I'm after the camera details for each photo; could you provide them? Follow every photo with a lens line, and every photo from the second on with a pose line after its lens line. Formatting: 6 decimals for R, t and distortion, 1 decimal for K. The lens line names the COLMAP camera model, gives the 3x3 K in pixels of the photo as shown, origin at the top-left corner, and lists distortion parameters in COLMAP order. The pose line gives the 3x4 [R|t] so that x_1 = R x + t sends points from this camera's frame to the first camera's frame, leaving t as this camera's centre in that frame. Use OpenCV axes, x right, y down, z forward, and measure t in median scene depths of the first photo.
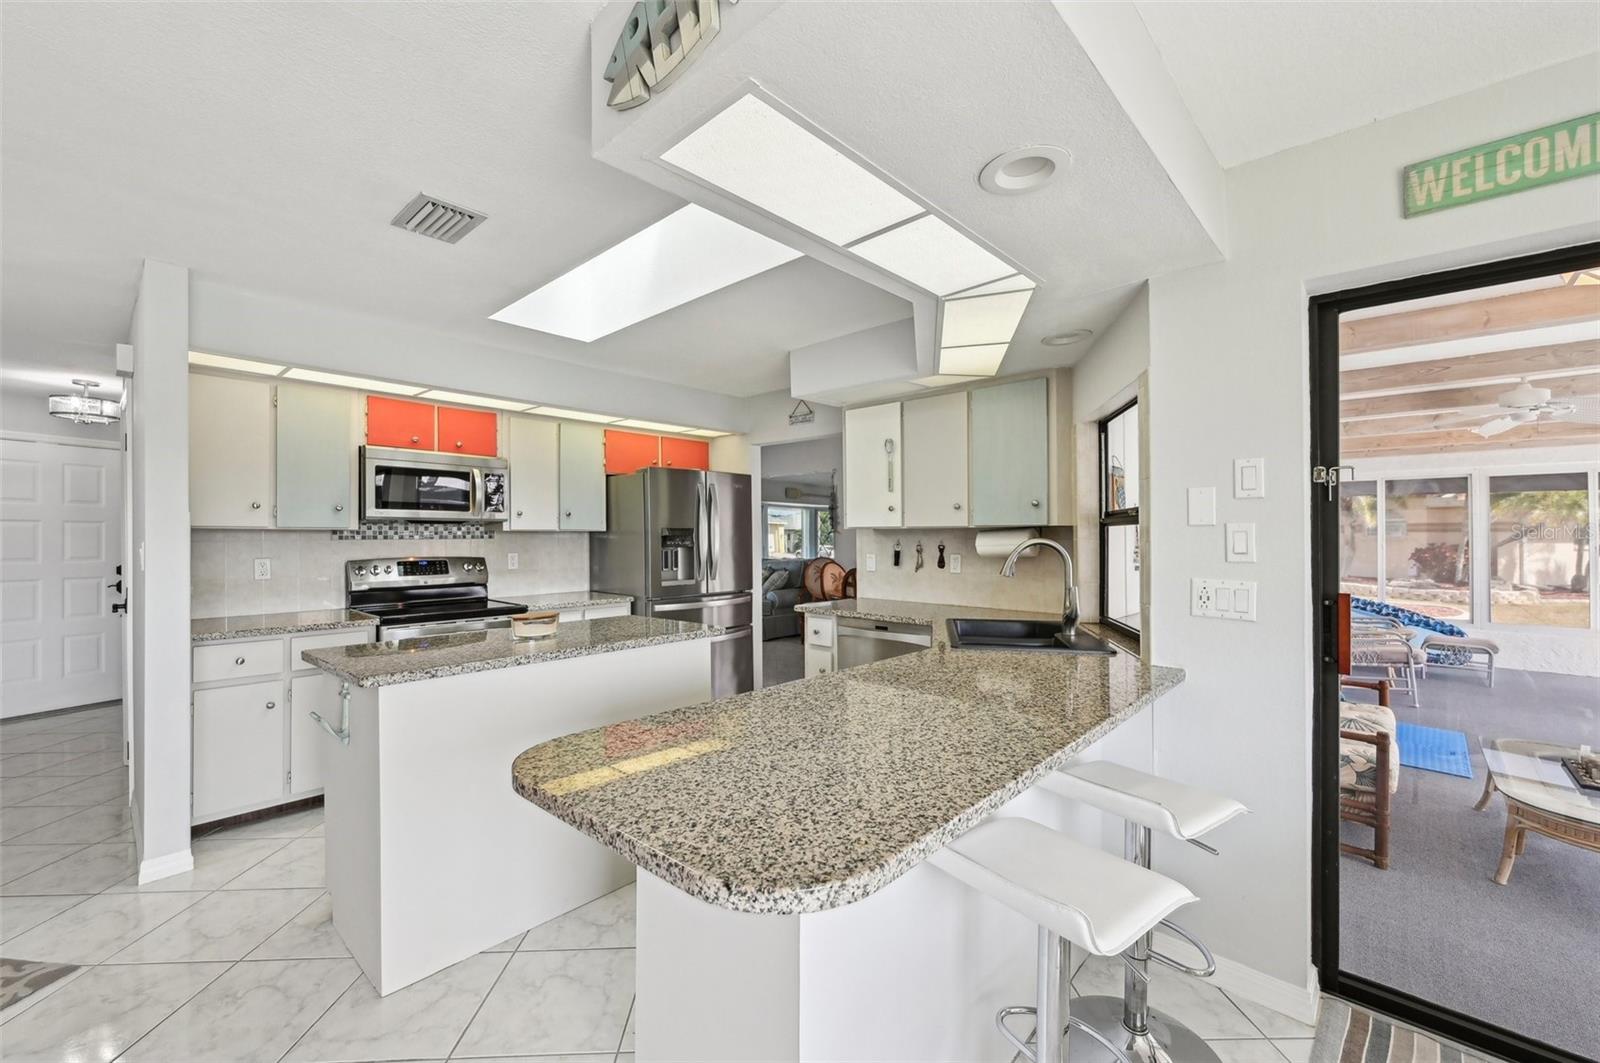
lens RADIAL K [[658.1, 0, 788.9], [0, 658.1, 534.9], [0, 0, 1]] dist [0.007225, -0.000369]
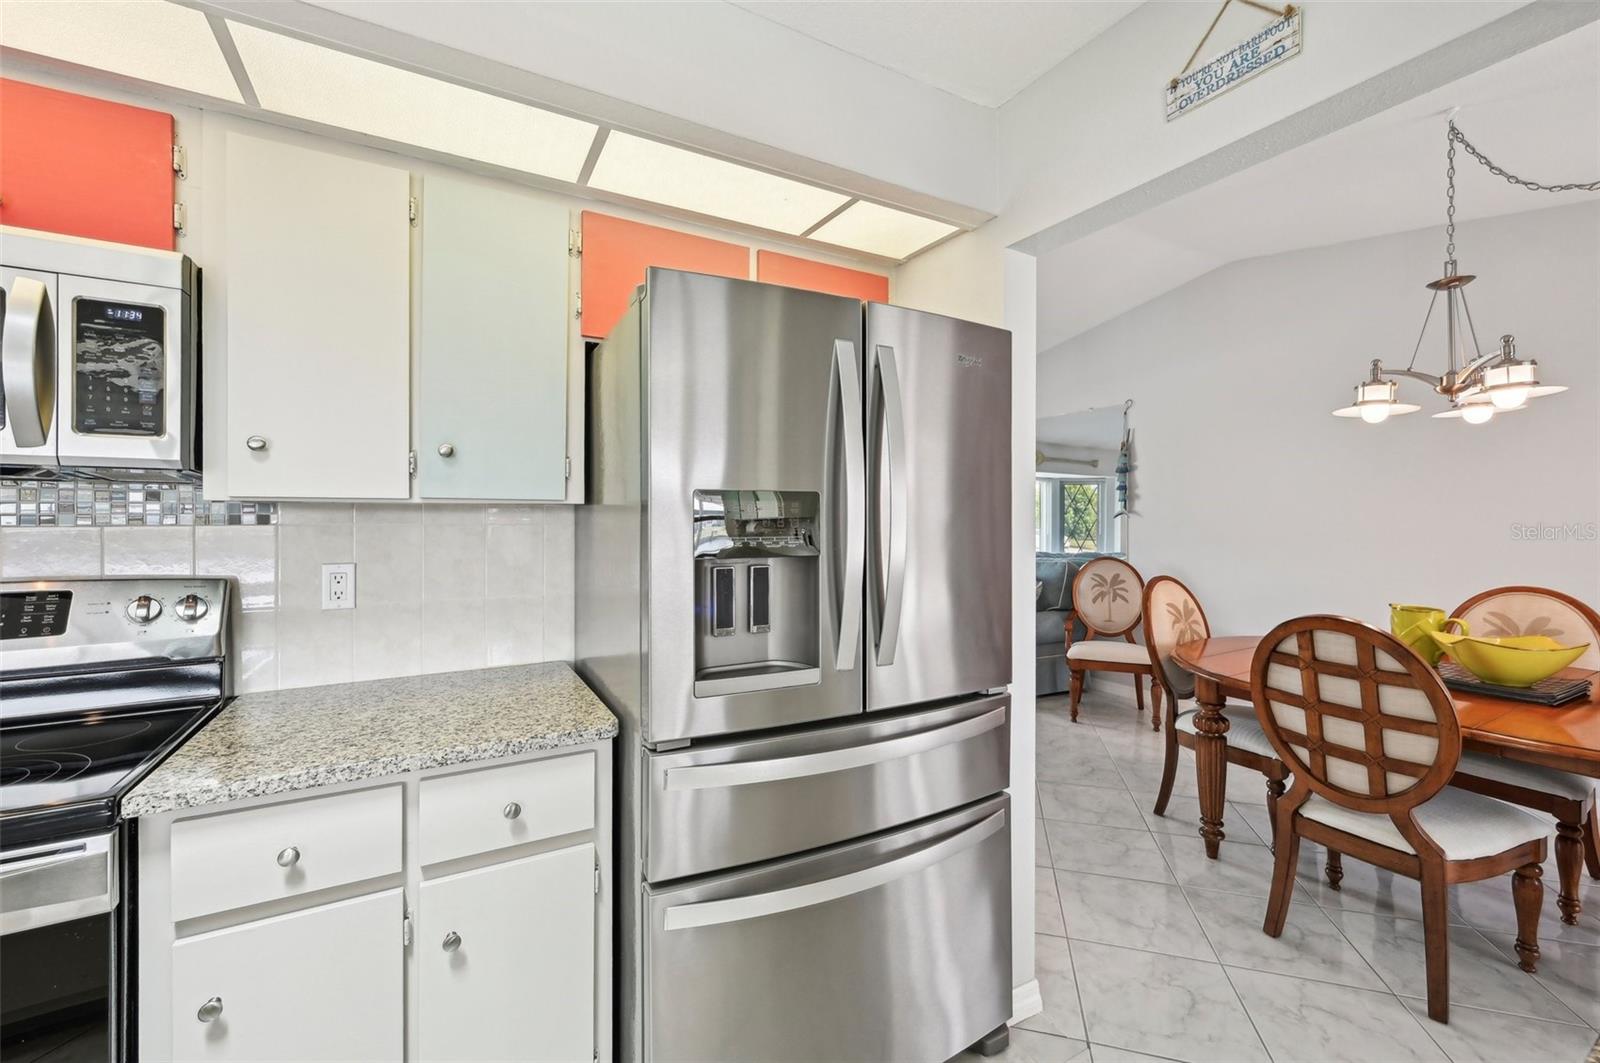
lens RADIAL K [[658.1, 0, 793.4], [0, 658.1, 516.4], [0, 0, 1]] dist [0.007225, -0.000369]
pose [[0.954698, 0.003542, -0.297555, -0.074248], [-0.003733, 0.999993, -0.000075, -0.000151], [0.297553, 0.001182, 0.954705, 0.783922]]
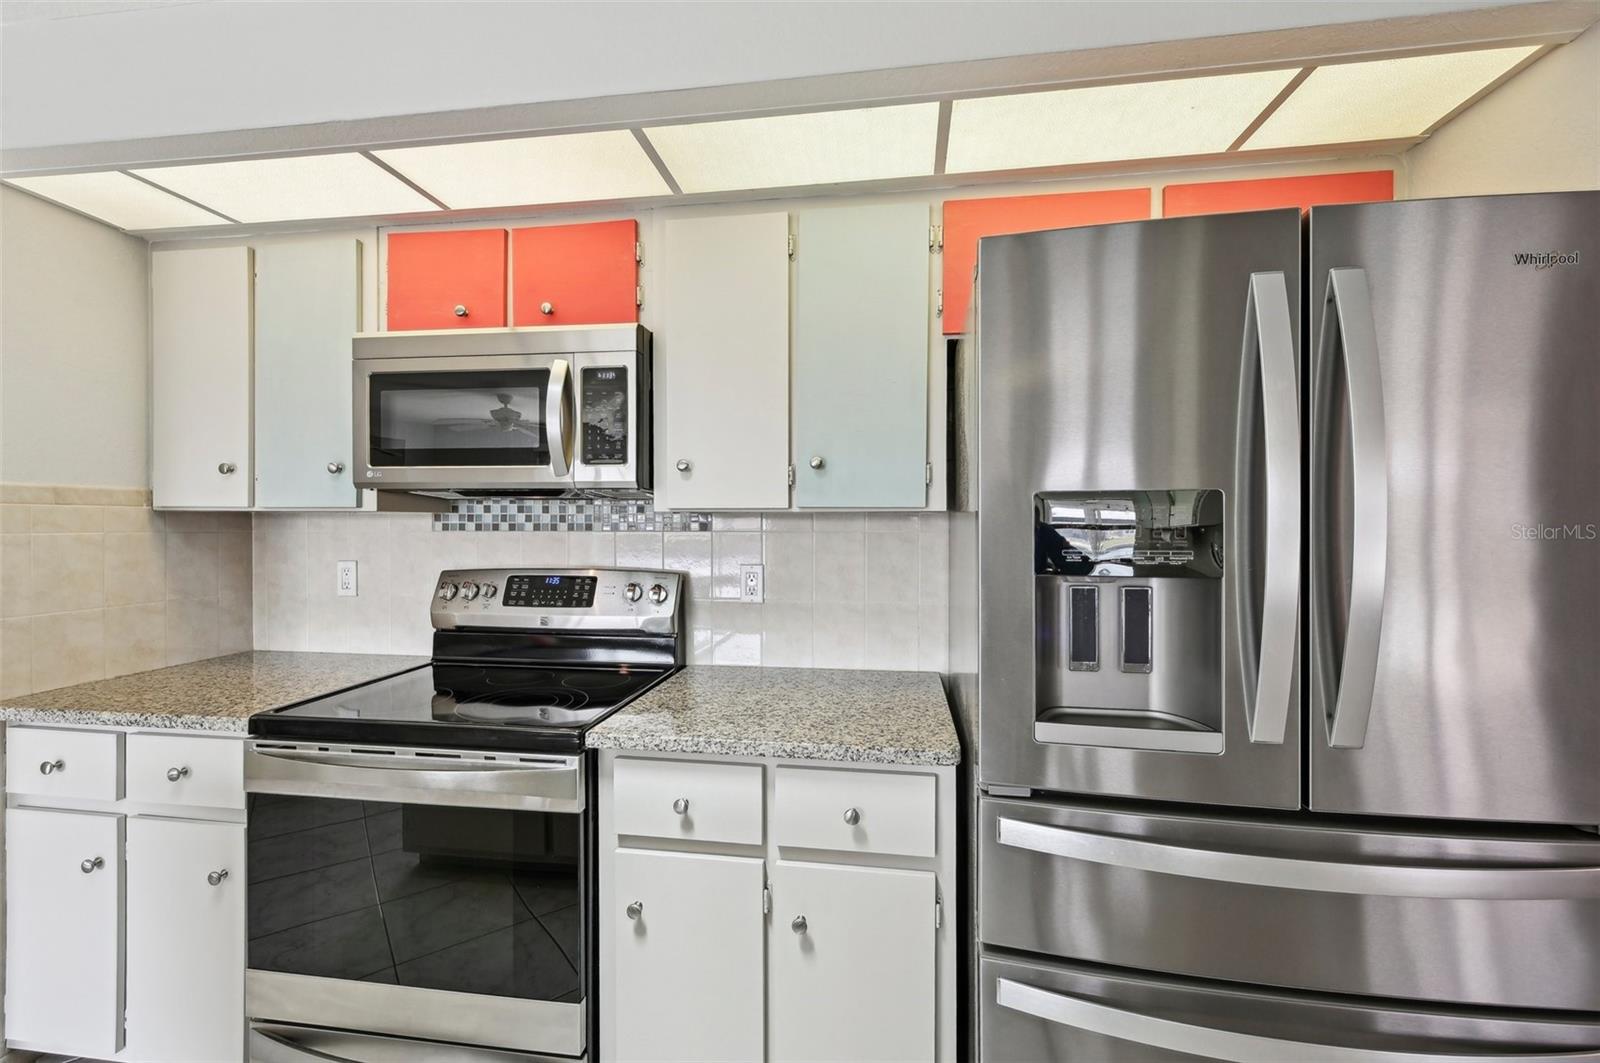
lens RADIAL K [[658.1, 0, 806.5], [0, 658.1, 526.4], [0, 0, 1]] dist [0.007225, -0.000369]
pose [[0.579920, 0.005316, -0.814656, -0.052453], [-0.003952, 0.999985, 0.003712, 0.000421], [0.814664, 0.001067, 0.579933, 0.840800]]
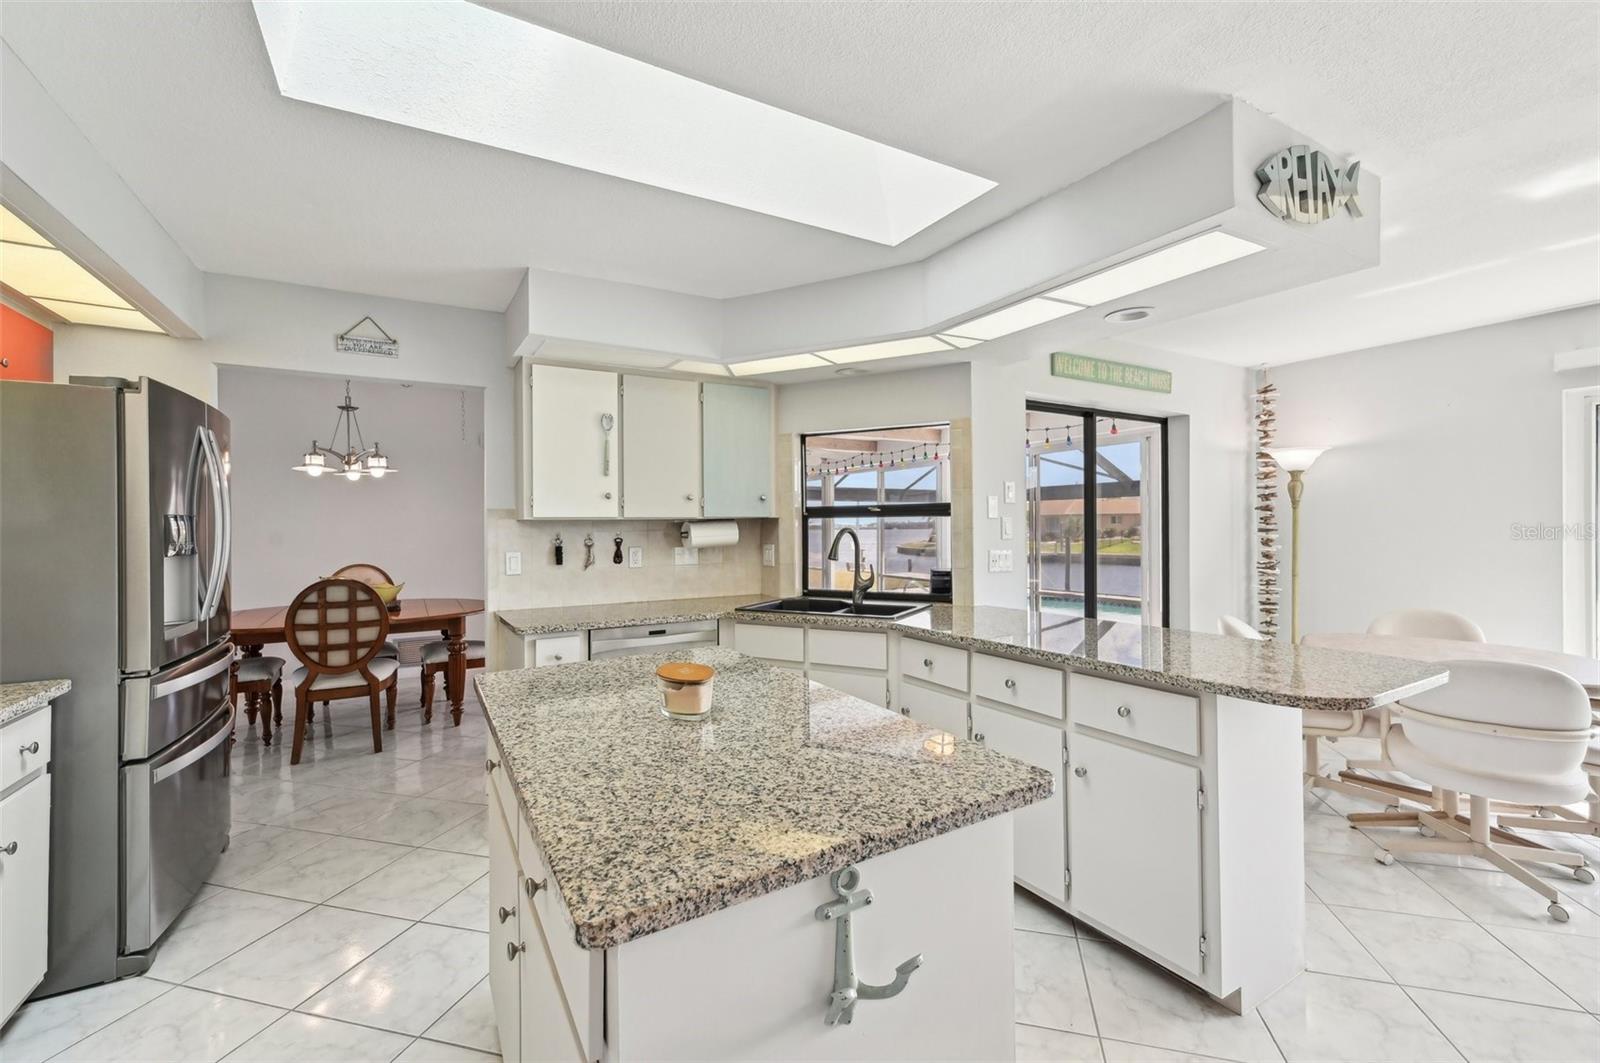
lens RADIAL K [[658.1, 0, 798.5], [0, 658.1, 523.0], [0, 0, 1]] dist [0.007225, -0.000369]
pose [[0.286983, 0.002009, 0.957934, -0.530336], [0.008564, 0.999952, -0.004663, 0.001018], [-0.957897, 0.009542, 0.286952, 0.468511]]
